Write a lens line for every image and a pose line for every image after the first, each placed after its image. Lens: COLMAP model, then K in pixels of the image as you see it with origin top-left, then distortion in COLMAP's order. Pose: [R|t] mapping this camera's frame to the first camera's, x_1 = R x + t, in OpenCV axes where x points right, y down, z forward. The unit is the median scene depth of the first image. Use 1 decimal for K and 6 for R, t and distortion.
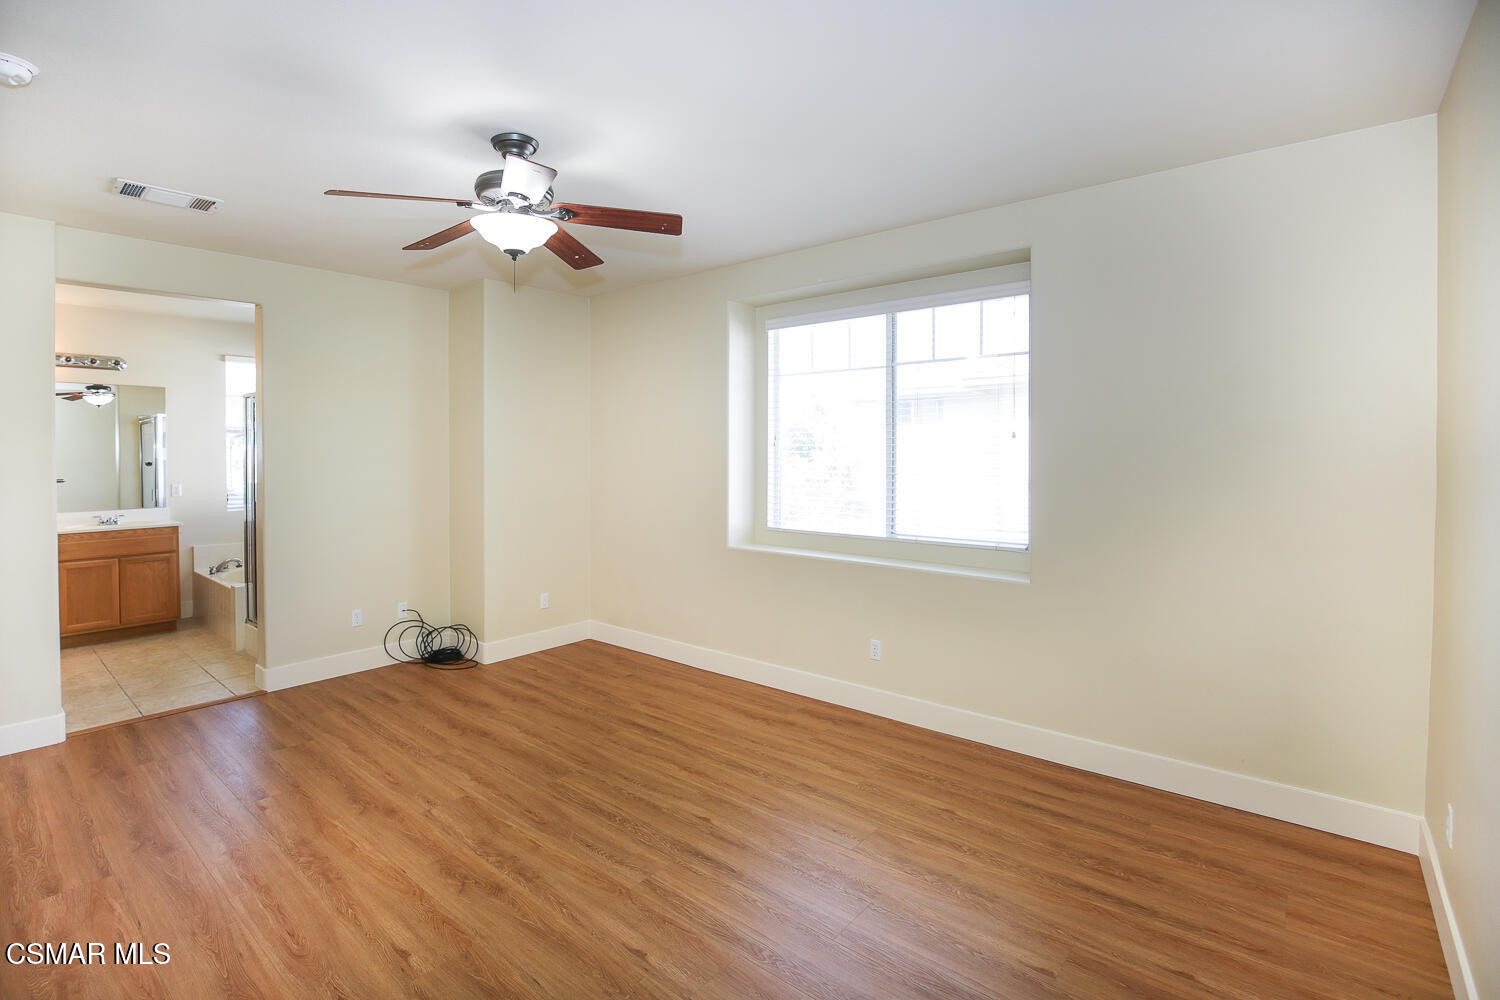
lens RADIAL K [[687.5, 0, 745.2], [0, 687.5, 463.5], [0, 0, 1]] dist [-0.020834, 0.001564]
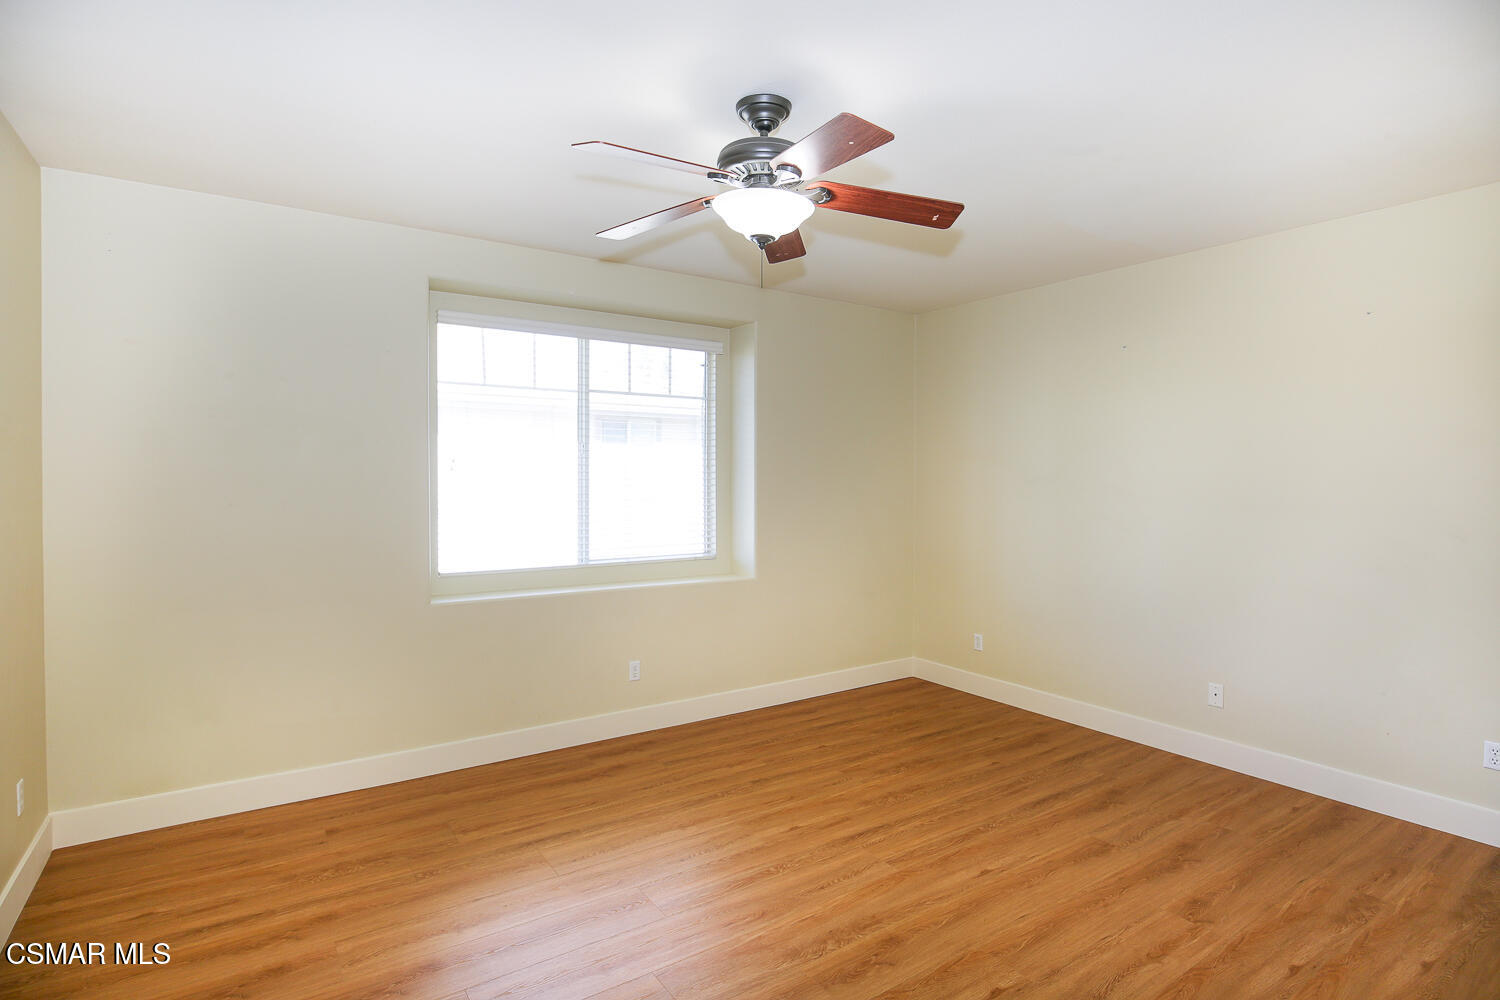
lens RADIAL K [[731.0, 0, 743.3], [0, 731.0, 486.6], [0, 0, 1]] dist [-0.019954, 0.001906]
pose [[0.304020, -0.009244, 0.952621, -0.912751], [0.010852, 0.999922, 0.006239, -0.010618], [-0.952604, 0.008441, 0.304097, 0.582219]]
